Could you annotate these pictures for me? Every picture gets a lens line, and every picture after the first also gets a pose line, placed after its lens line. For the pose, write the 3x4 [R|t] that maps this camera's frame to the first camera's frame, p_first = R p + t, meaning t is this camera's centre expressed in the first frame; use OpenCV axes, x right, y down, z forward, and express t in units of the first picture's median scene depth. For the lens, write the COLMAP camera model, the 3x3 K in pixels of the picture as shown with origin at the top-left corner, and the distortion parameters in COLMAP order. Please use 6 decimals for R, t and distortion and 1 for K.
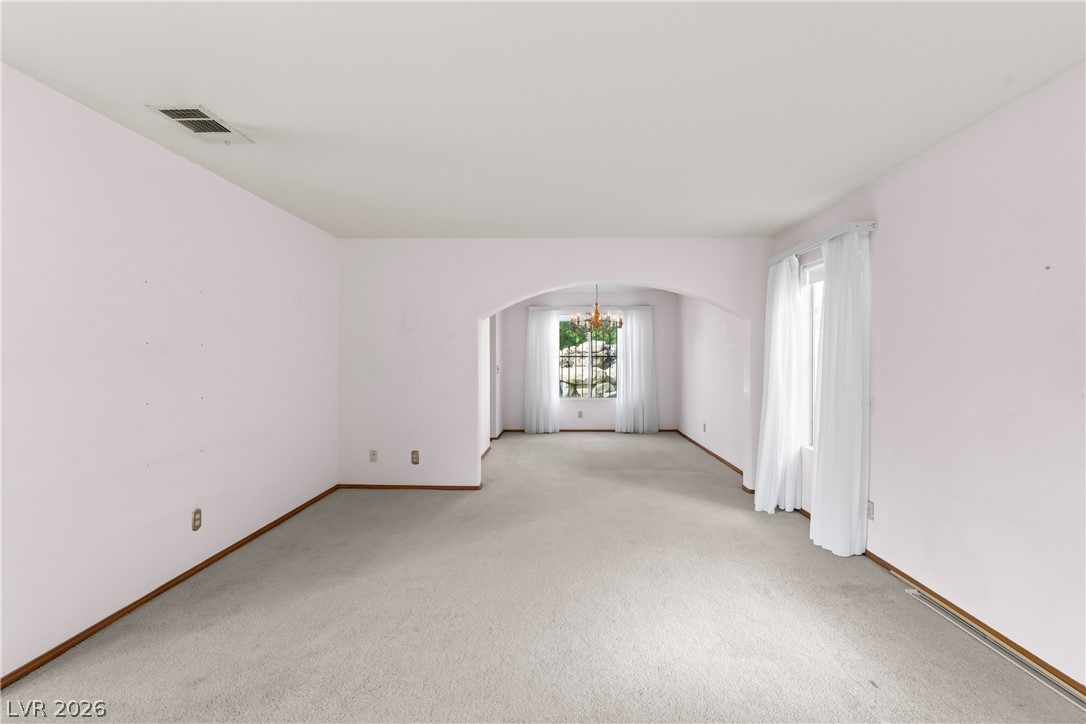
lens RADIAL K [[514.3, 0, 542.4], [0, 514.3, 359.6], [0, 0, 1]] dist [0.001306, 0.001336]
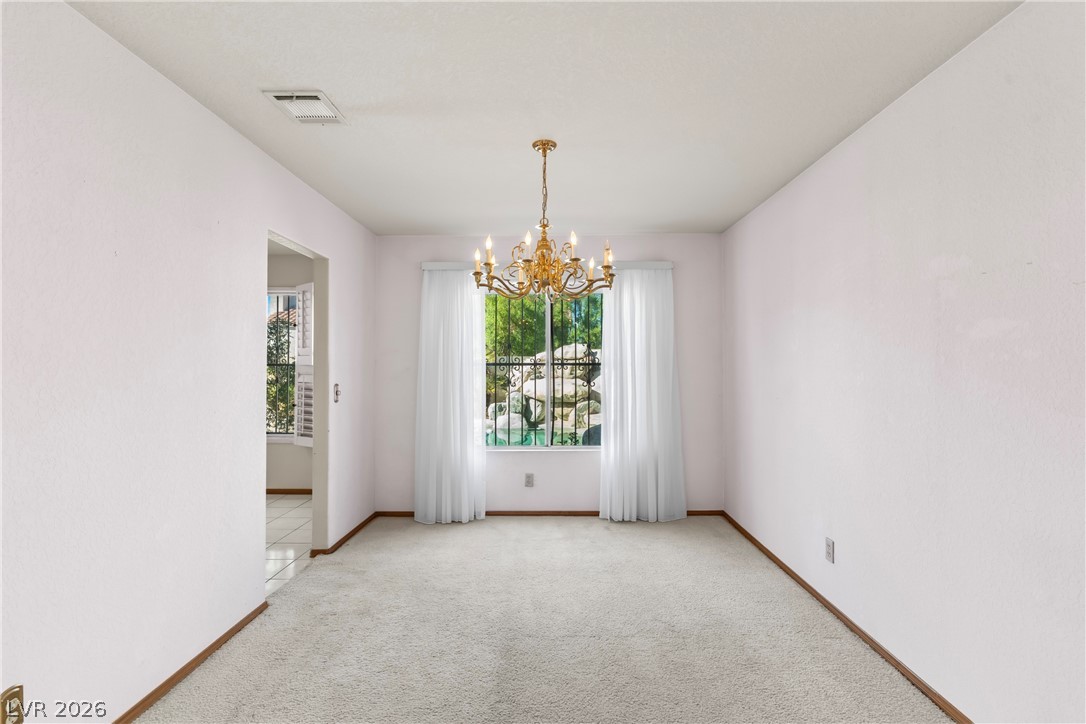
lens RADIAL K [[514.3, 0, 542.4], [0, 514.3, 359.6], [0, 0, 1]] dist [0.001306, 0.001336]
pose [[0.999855, -0.000991, 0.016971, 0.078635], [0.001259, 0.999874, -0.015806, -0.002210], [-0.016953, 0.015825, 0.999731, 0.505917]]
